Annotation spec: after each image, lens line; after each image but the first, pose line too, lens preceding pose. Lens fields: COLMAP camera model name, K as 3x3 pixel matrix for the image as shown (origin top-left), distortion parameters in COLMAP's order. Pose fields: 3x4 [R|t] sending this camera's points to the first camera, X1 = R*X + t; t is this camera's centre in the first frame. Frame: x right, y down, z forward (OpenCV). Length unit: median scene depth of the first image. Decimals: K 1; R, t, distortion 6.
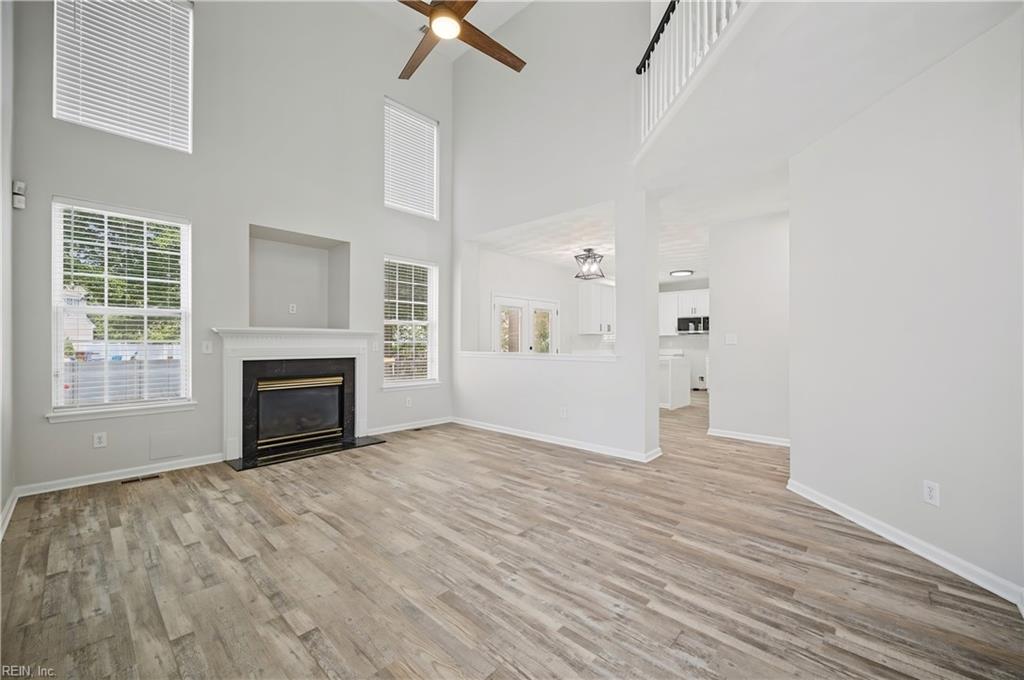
lens RADIAL K [[408.5, 0, 513.2], [0, 408.5, 339.4], [0, 0, 1]] dist [0.002397, 0.000192]
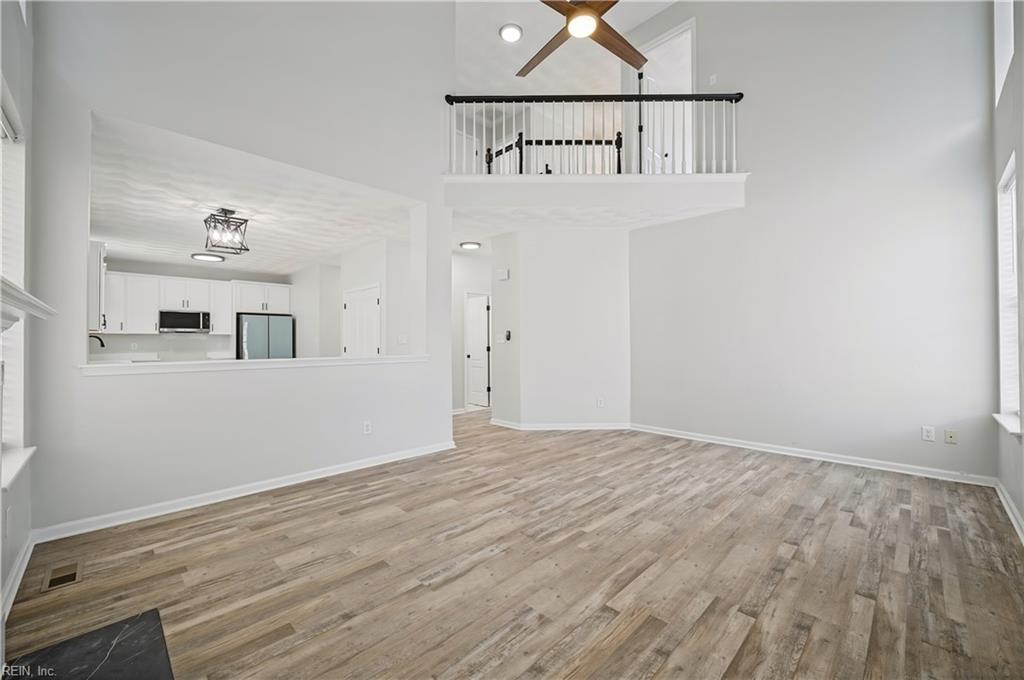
lens RADIAL K [[408.5, 0, 513.7], [0, 408.5, 329.8], [0, 0, 1]] dist [0.002397, 0.000192]
pose [[0.028611, 0.029902, 0.999143, -1.133644], [-0.004128, 0.999547, -0.029796, 0.007425], [-0.999582, -0.003272, 0.028722, 1.103895]]
